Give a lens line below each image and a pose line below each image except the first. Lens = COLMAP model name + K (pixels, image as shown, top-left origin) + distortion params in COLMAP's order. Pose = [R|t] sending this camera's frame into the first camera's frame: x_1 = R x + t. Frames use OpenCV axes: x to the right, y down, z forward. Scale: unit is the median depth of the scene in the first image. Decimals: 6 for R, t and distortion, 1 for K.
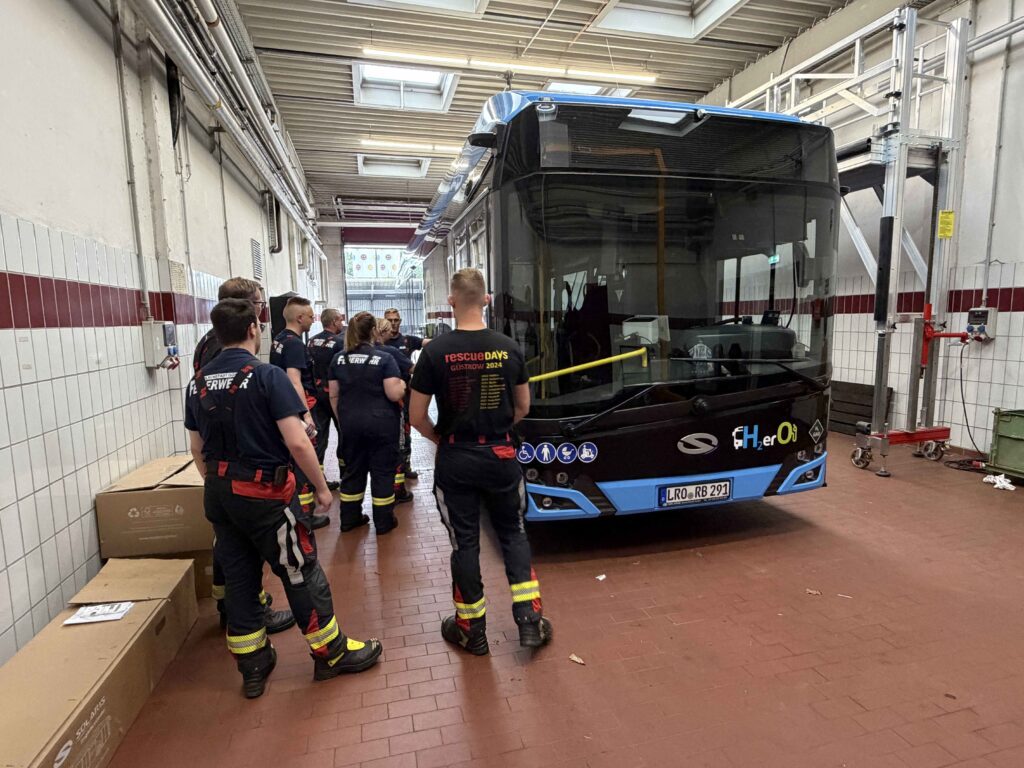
lens RADIAL K [[544.2, 0, 510.1], [0, 544.2, 381.3], [0, 0, 1]] dist [-0.004703, -0.000721]
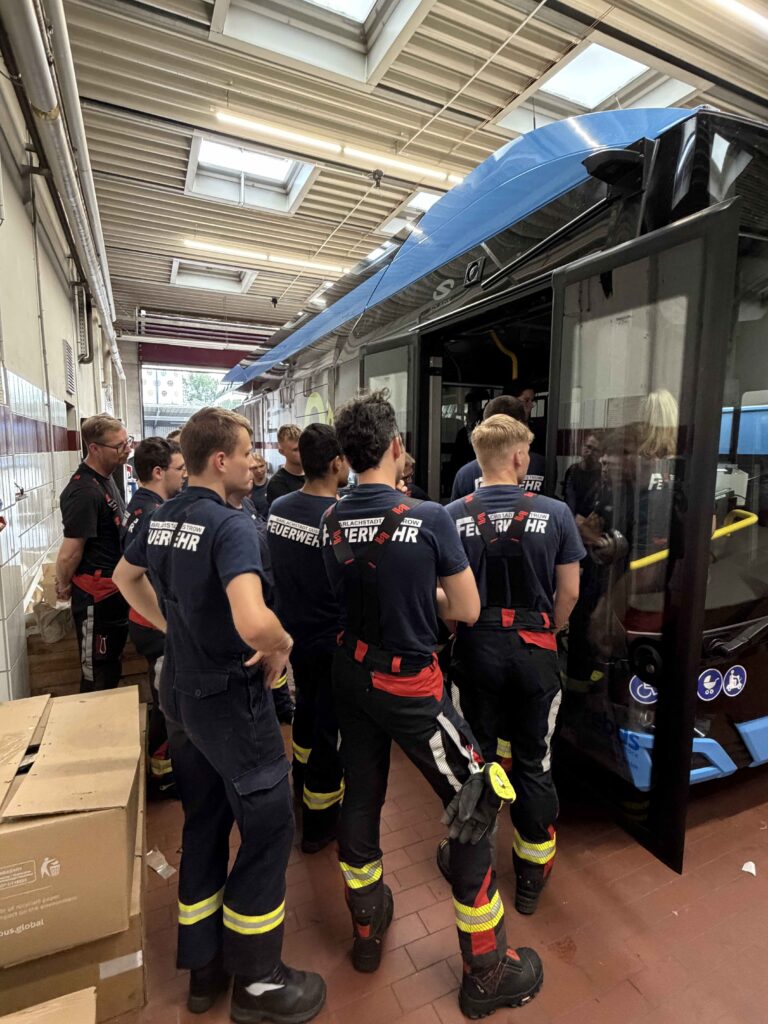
lens RADIAL K [[519.1, 0, 382.5], [0, 519.1, 517.8], [0, 0, 1]] dist [-0.013280, -0.000110]
pose [[0.984118, 0.008461, 0.177314, -0.122106], [-0.010765, 0.999870, 0.012037, -0.020941], [-0.177190, -0.013754, 0.984081, 0.155597]]
